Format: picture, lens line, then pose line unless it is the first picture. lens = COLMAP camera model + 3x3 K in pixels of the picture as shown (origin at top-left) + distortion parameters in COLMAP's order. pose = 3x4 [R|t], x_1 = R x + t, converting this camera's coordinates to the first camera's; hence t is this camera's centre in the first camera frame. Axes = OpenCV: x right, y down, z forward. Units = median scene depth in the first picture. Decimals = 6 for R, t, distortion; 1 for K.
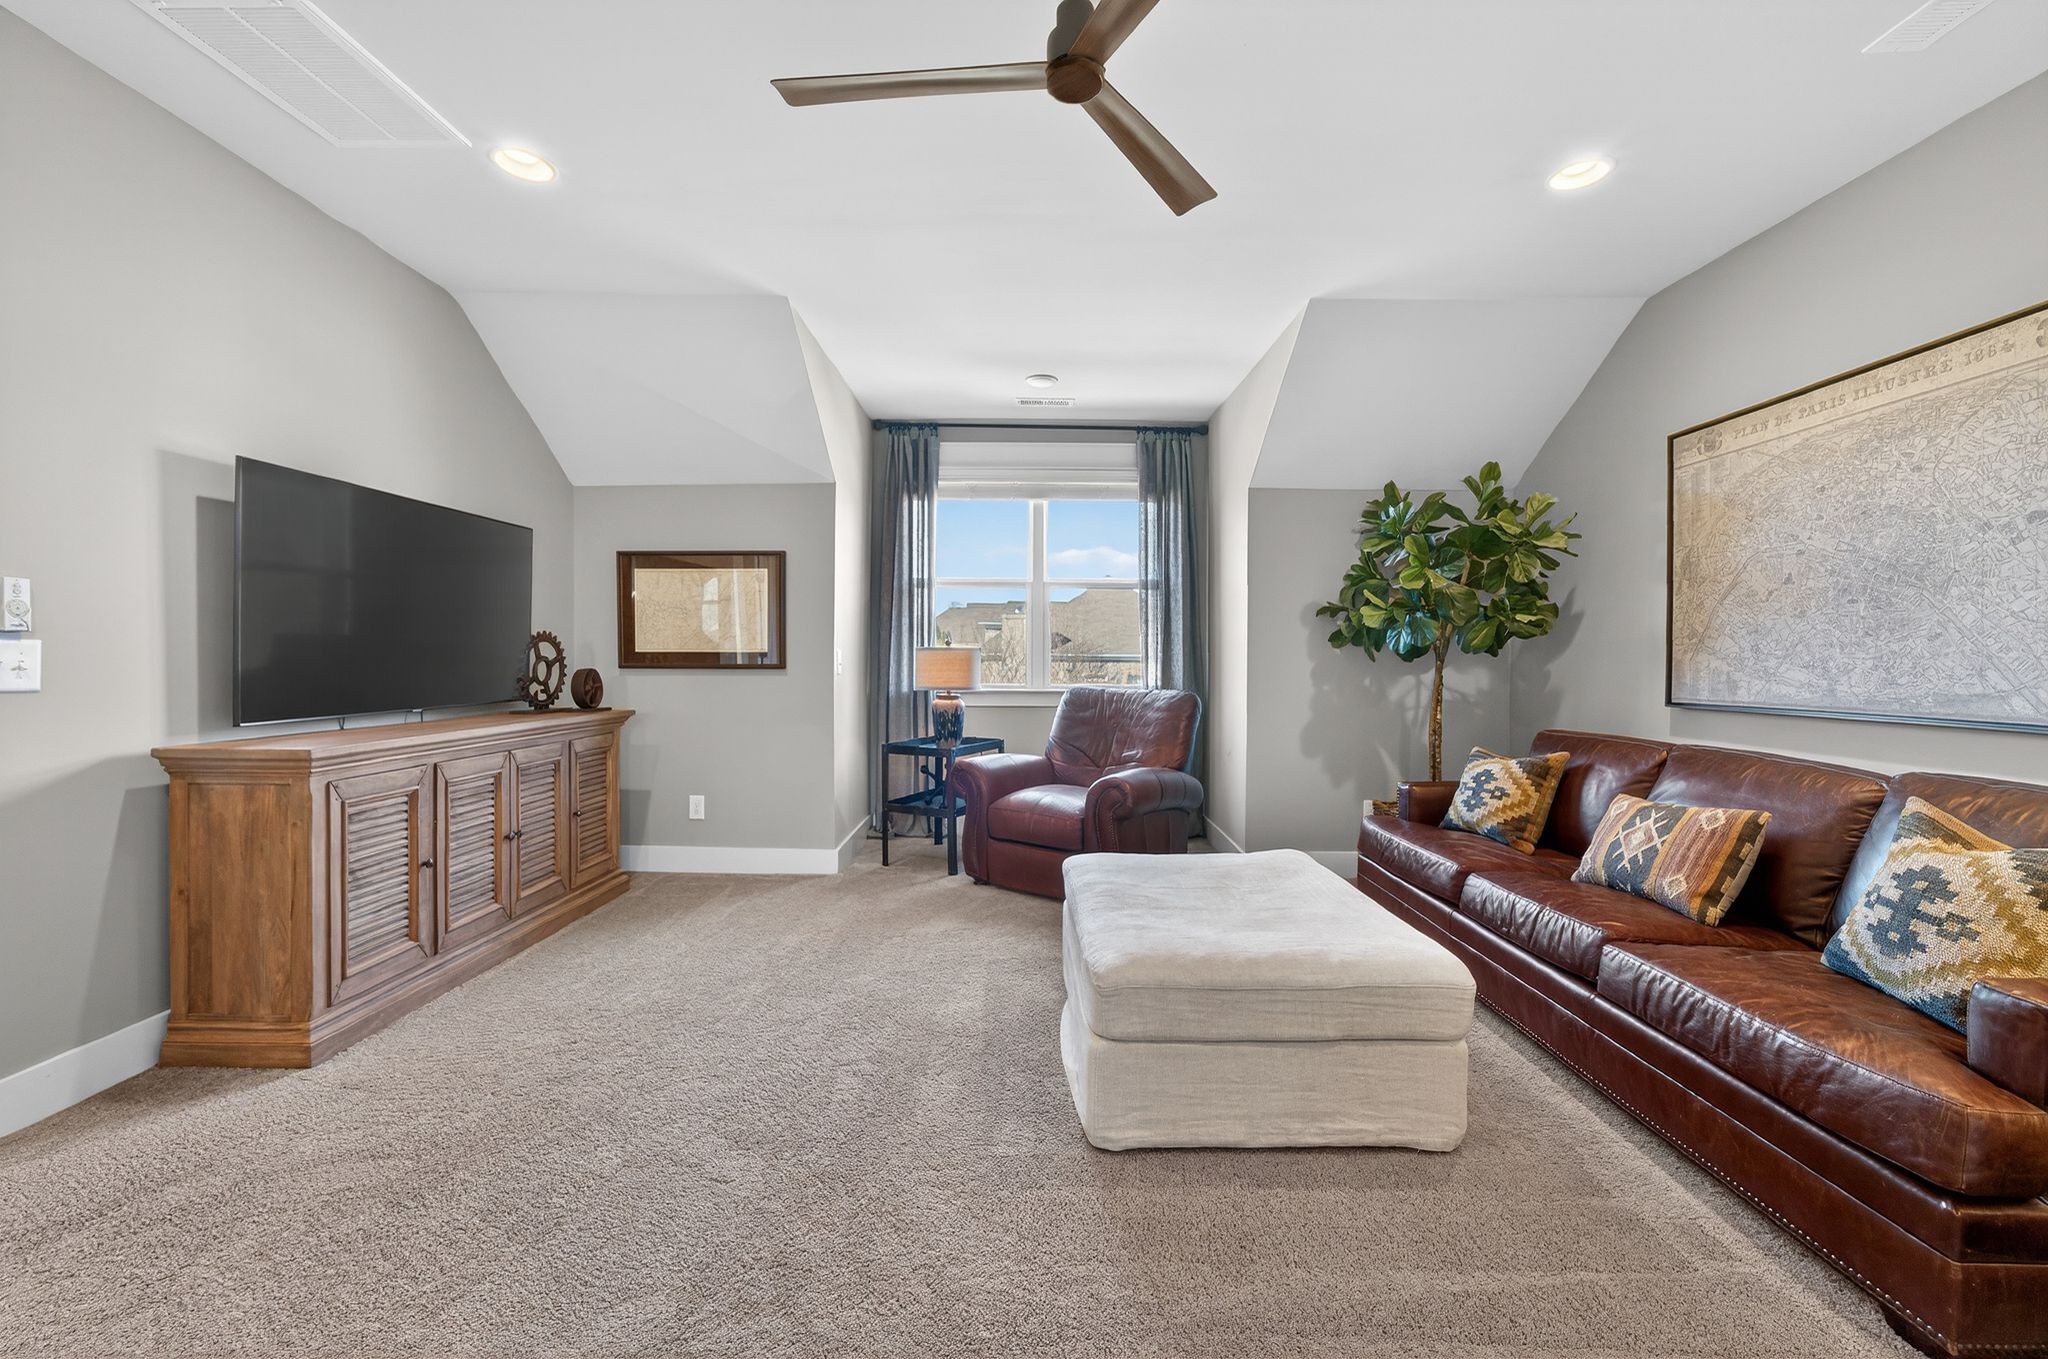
lens RADIAL K [[817.2, 0, 1025.6], [0, 817.2, 673.9], [0, 0, 1]] dist [-0.006167, 0.003679]
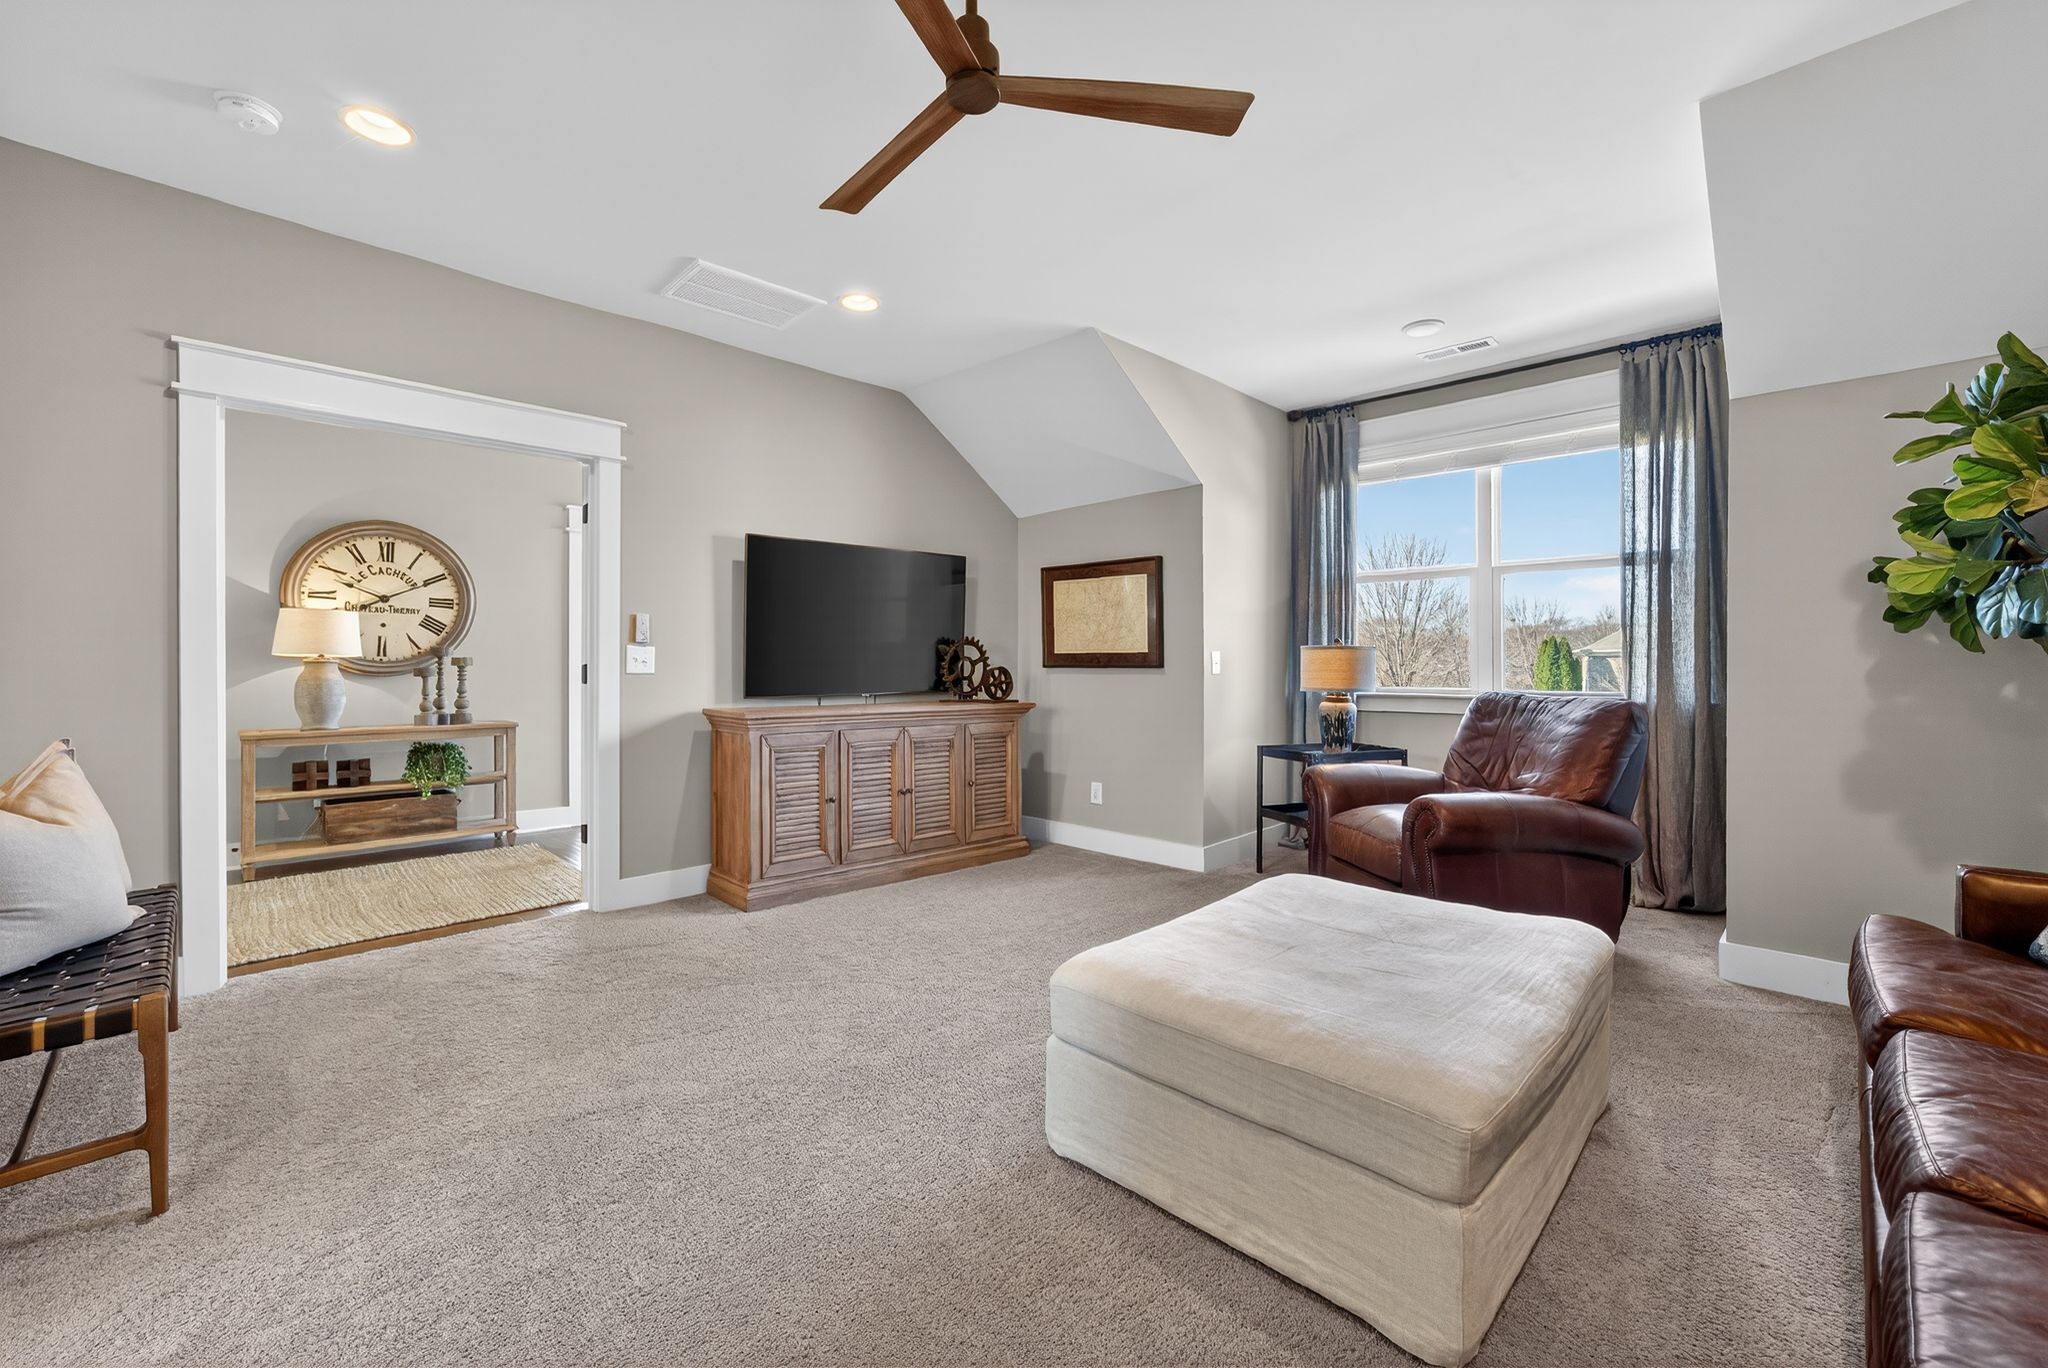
lens RADIAL K [[817.2, 0, 1026.6], [0, 817.2, 668.7], [0, 0, 1]] dist [-0.006167, 0.003679]
pose [[0.725552, -0.000226, -0.688167, 0.371092], [-0.011858, 0.999847, -0.012830, 0.011922], [0.688065, 0.017469, 0.725438, 0.134104]]
